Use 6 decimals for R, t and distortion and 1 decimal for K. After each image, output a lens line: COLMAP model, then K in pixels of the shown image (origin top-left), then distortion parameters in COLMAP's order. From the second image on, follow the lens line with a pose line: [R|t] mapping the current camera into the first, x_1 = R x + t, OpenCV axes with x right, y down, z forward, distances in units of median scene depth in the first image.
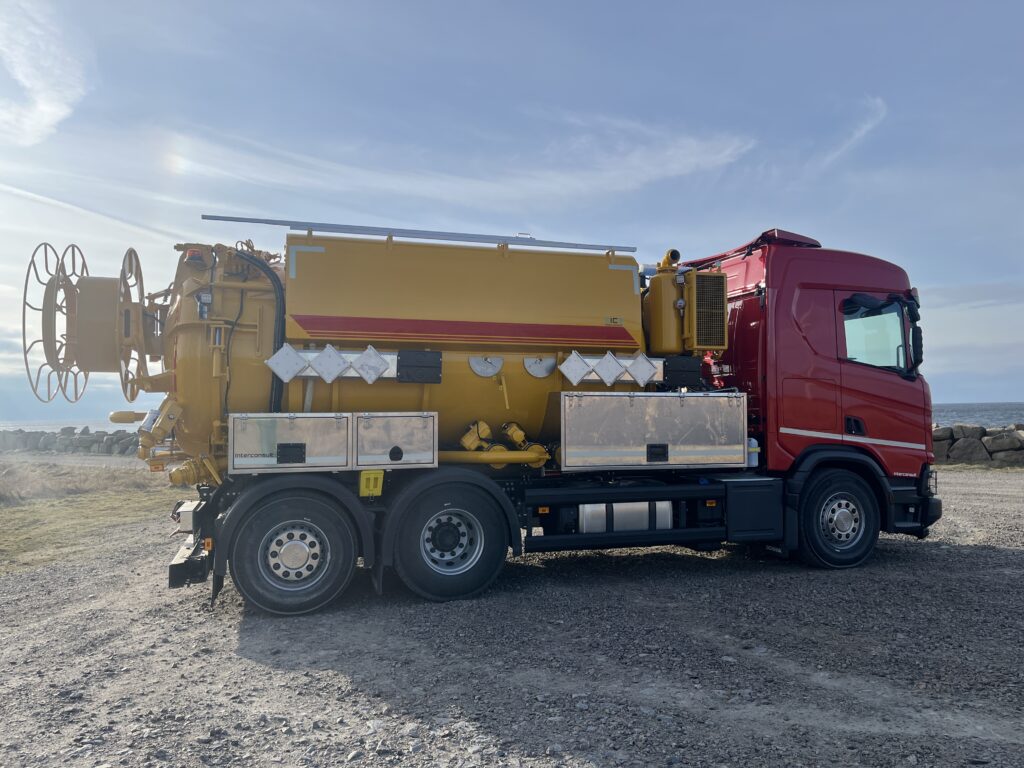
lens RADIAL K [[780.5, 0, 505.5], [0, 780.5, 381.9], [0, 0, 1]] dist [0.094995, -0.130771]
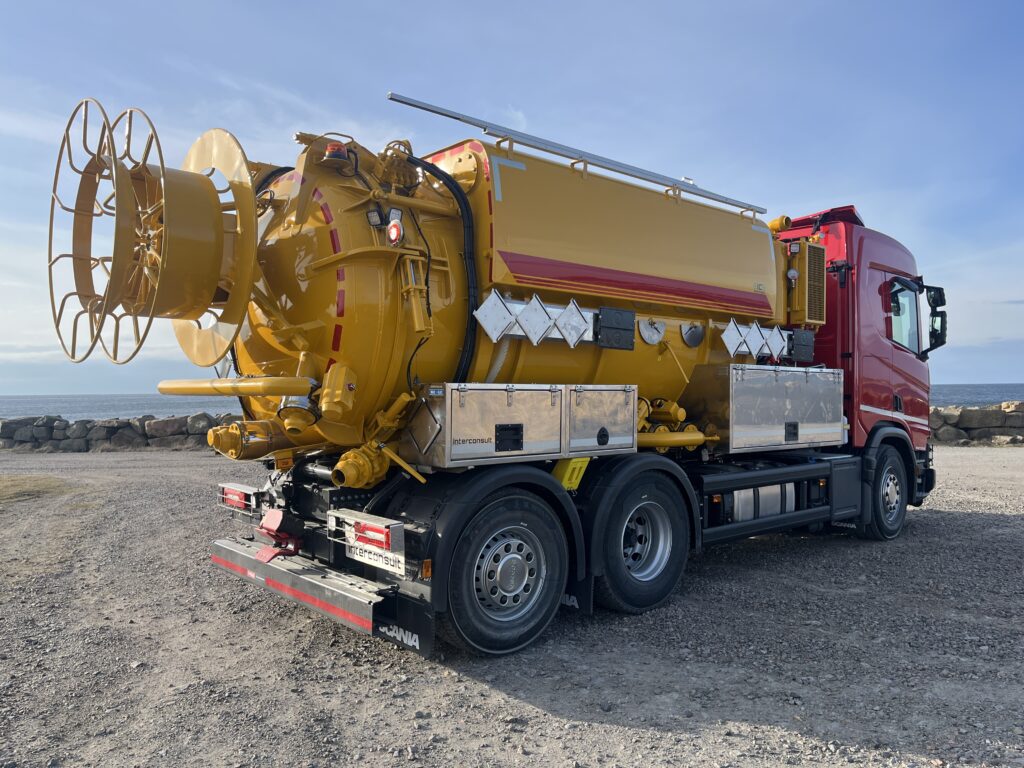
lens RADIAL K [[780.5, 0, 505.5], [0, 780.5, 381.9], [0, 0, 1]] dist [0.094995, -0.130771]
pose [[0.906892, 0.012911, 0.421165, -0.552815], [-0.021978, 0.999619, 0.016680, 0.024295], [-0.420789, -0.024384, 0.906831, 0.308583]]
